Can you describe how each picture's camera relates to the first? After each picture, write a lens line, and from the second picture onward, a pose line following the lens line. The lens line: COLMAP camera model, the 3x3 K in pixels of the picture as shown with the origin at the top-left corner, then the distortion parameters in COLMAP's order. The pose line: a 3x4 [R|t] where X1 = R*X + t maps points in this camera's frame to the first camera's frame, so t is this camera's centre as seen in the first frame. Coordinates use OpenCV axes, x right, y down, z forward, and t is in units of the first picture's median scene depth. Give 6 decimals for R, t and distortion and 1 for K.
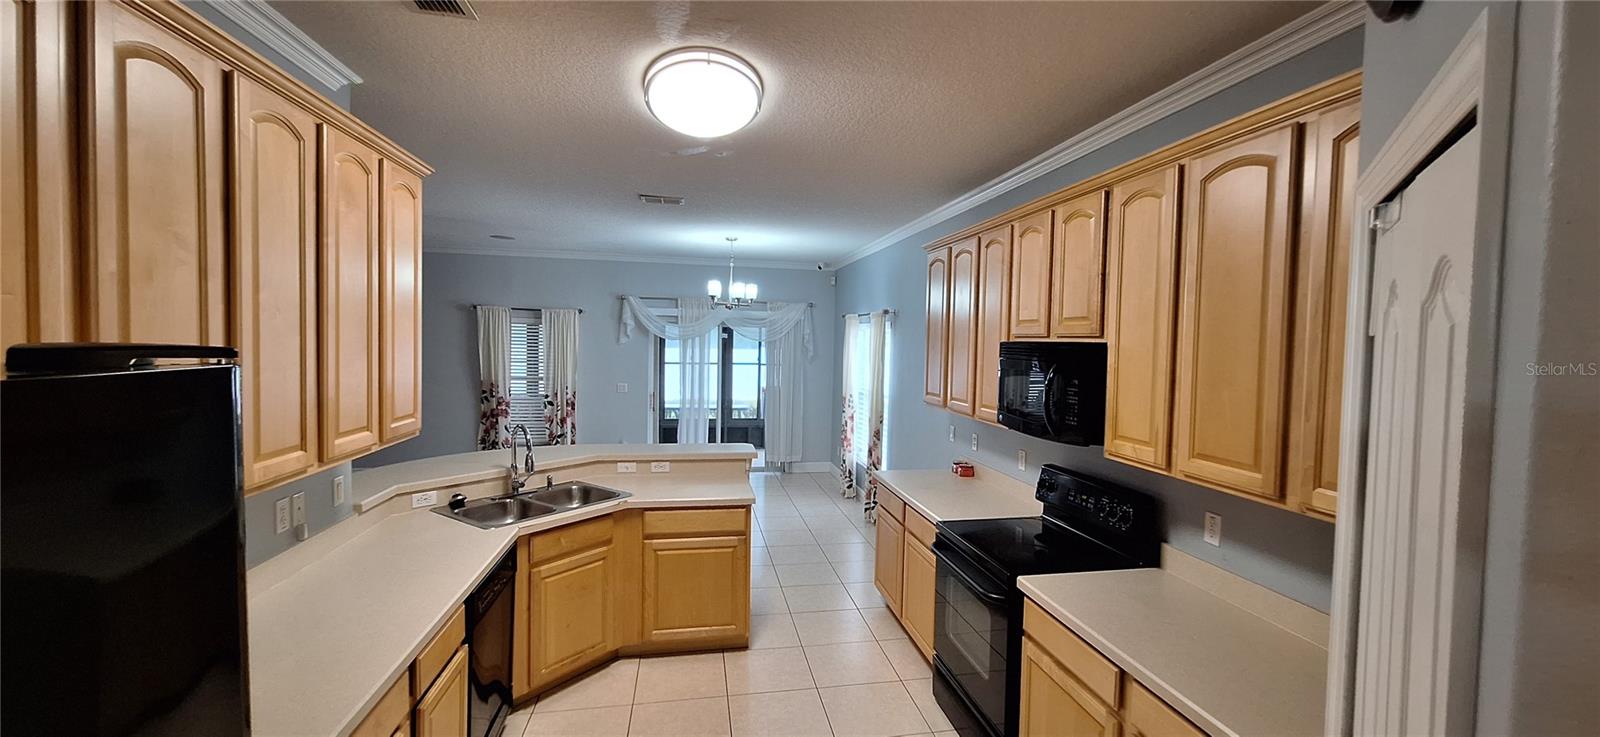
lens RADIAL K [[644.7, 0, 814.4], [0, 644.7, 370.2], [0, 0, 1]] dist [0.001364, 0.000718]
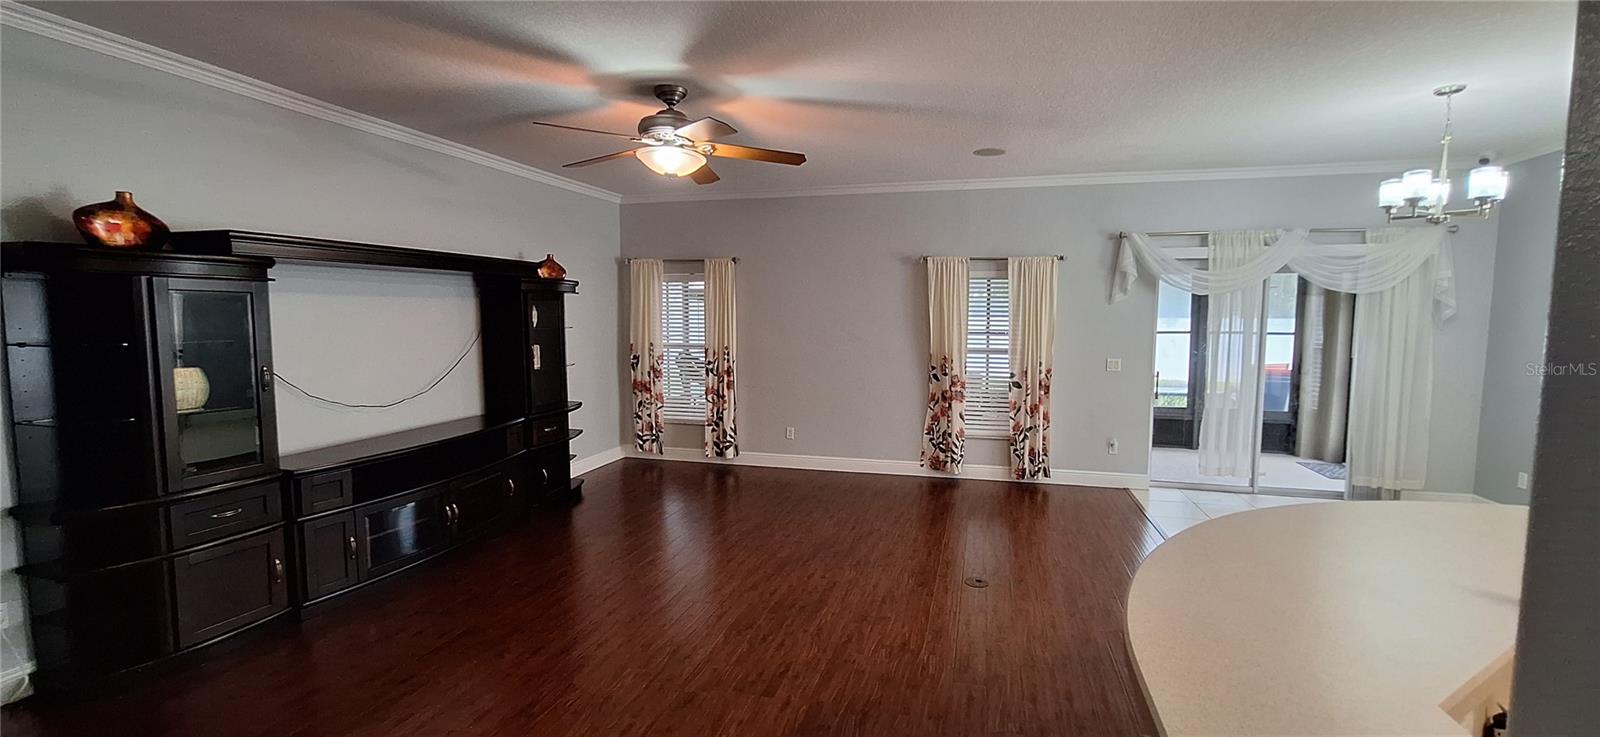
lens RADIAL K [[644.7, 0, 838.5], [0, 644.7, 369.4], [0, 0, 1]] dist [0.001364, 0.000718]
pose [[0.909095, 0.018159, -0.416194, -0.287816], [-0.001027, 0.999144, 0.041349, 0.002965], [0.416588, -0.037163, 0.908335, 0.240379]]
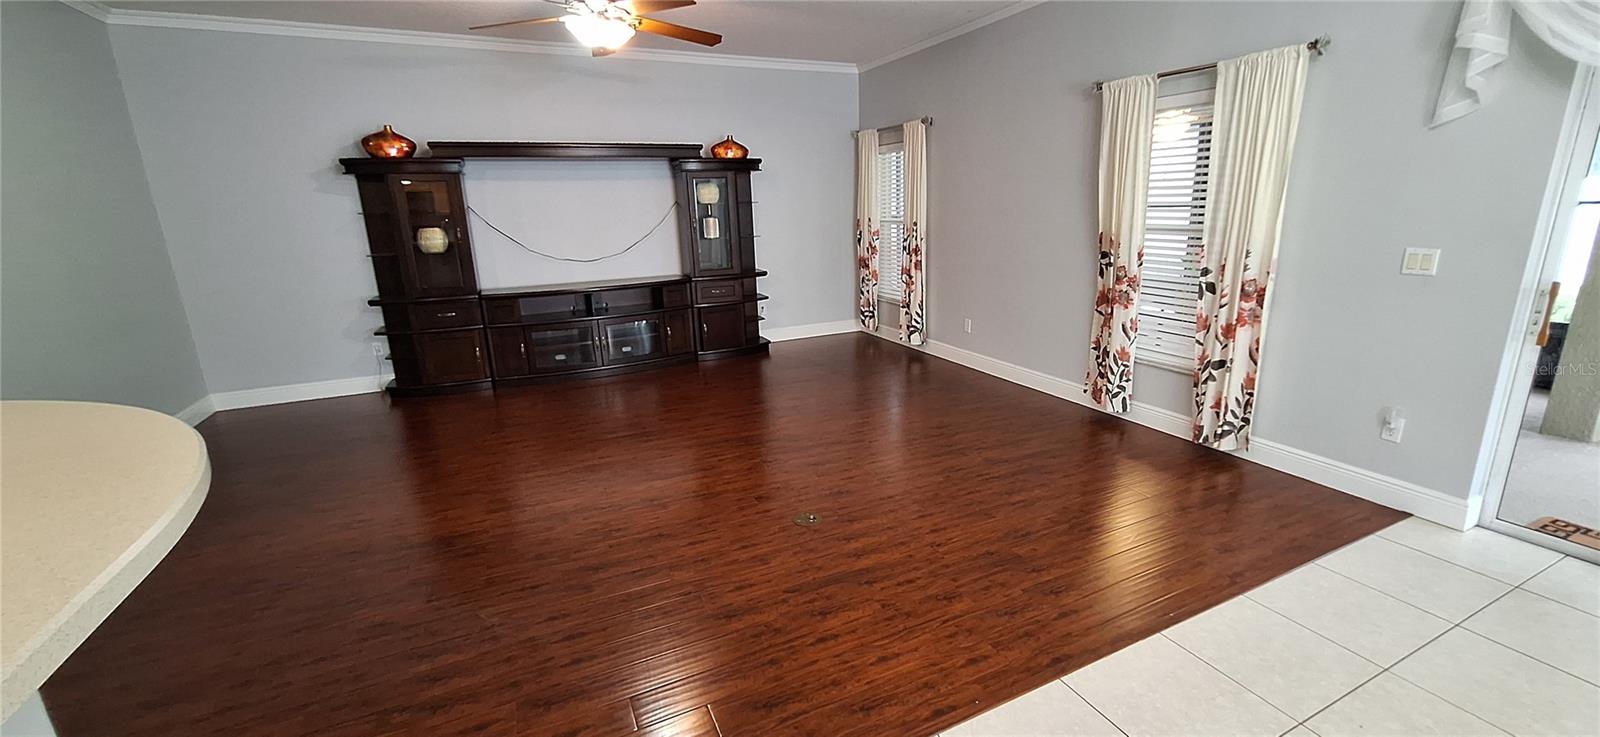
lens RADIAL K [[644.7, 0, 828.0], [0, 644.7, 368.9], [0, 0, 1]] dist [0.001364, 0.000718]
pose [[0.251627, 0.215291, -0.943575, -0.045894], [-0.008581, 0.975402, 0.220265, 0.010101], [0.967786, -0.047327, 0.247285, 0.634260]]
